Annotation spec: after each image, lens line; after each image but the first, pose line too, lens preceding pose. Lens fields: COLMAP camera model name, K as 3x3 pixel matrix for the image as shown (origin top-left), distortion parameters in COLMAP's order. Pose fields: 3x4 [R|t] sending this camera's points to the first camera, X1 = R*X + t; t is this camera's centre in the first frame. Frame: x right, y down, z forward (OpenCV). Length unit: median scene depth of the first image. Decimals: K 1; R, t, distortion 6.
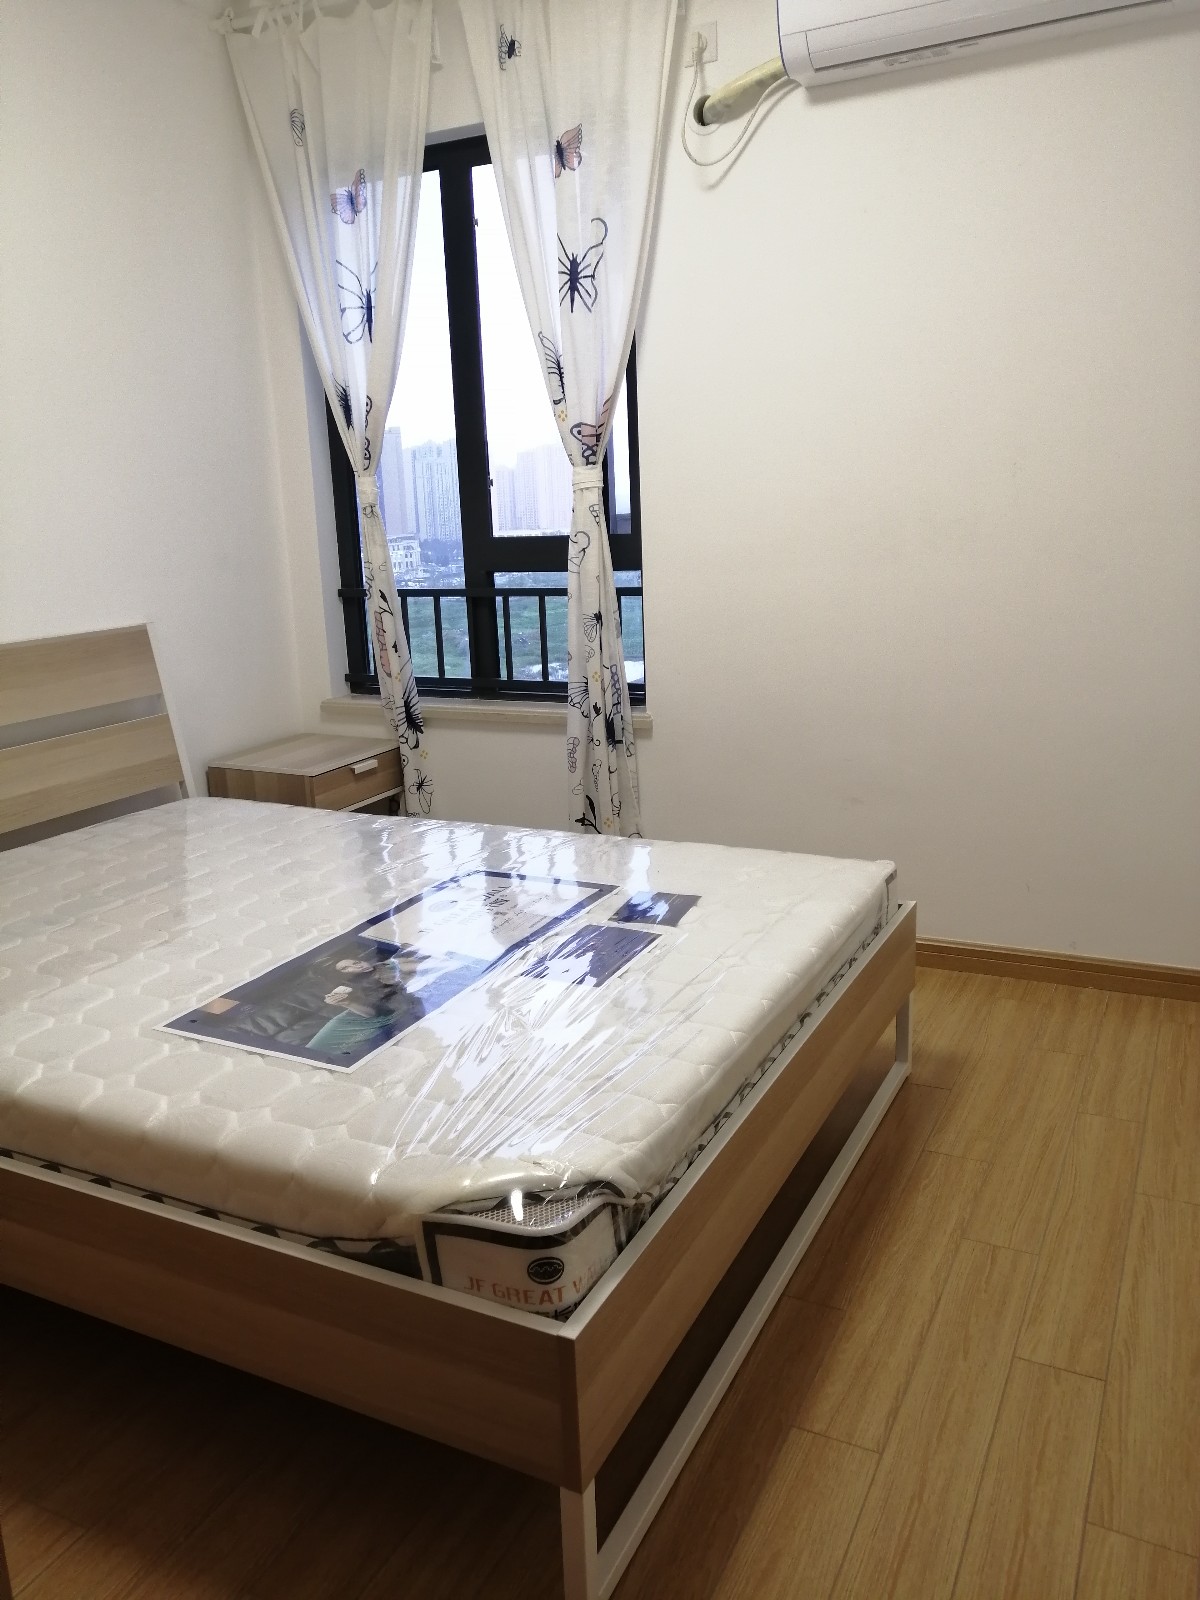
lens RADIAL K [[1244.3, 0, 600.0], [0, 1244.3, 800.0], [0, 0, 1]] dist [-0.000085, 0.015725]
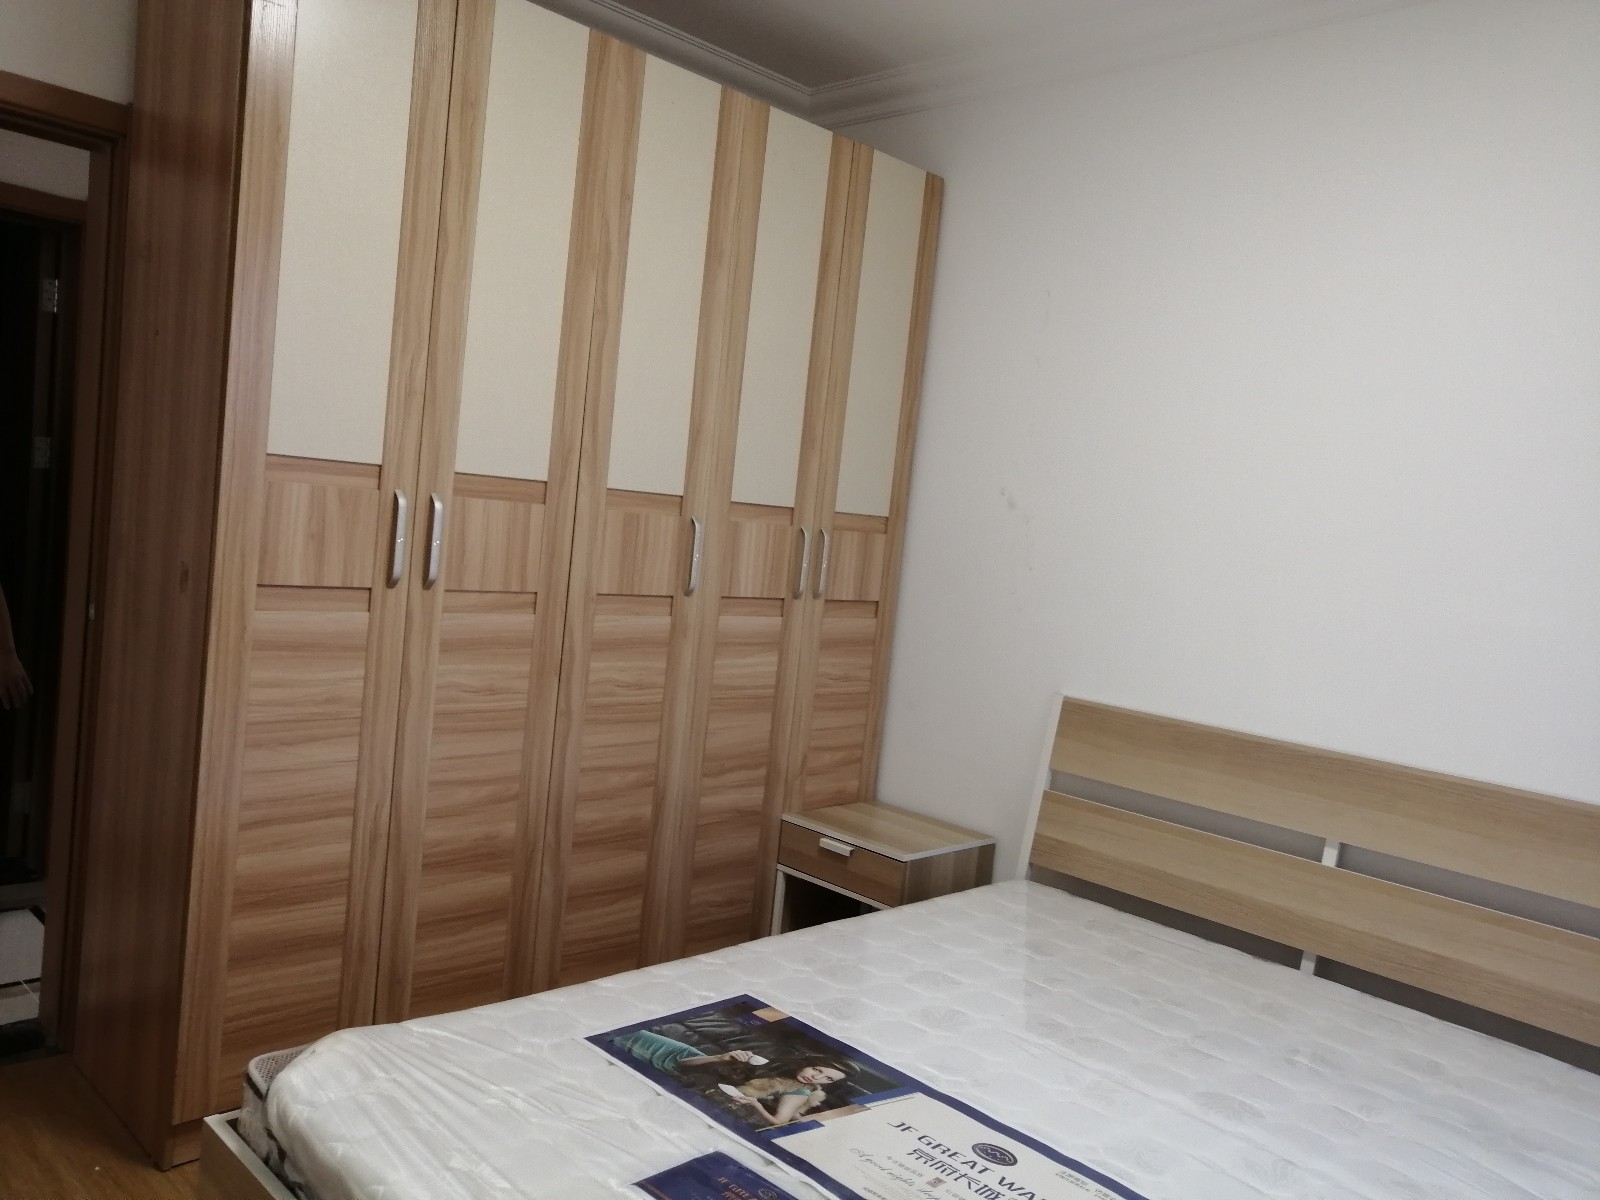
lens RADIAL K [[1244.3, 0, 800.0], [0, 1244.3, 600.0], [0, 0, 1]] dist [-0.000085, 0.015725]
pose [[-0.313896, 0.079437, -0.946129, 0.699045], [-0.306701, 0.934588, 0.180221, -0.383648], [0.898557, 0.346749, -0.269000, 1.171008]]
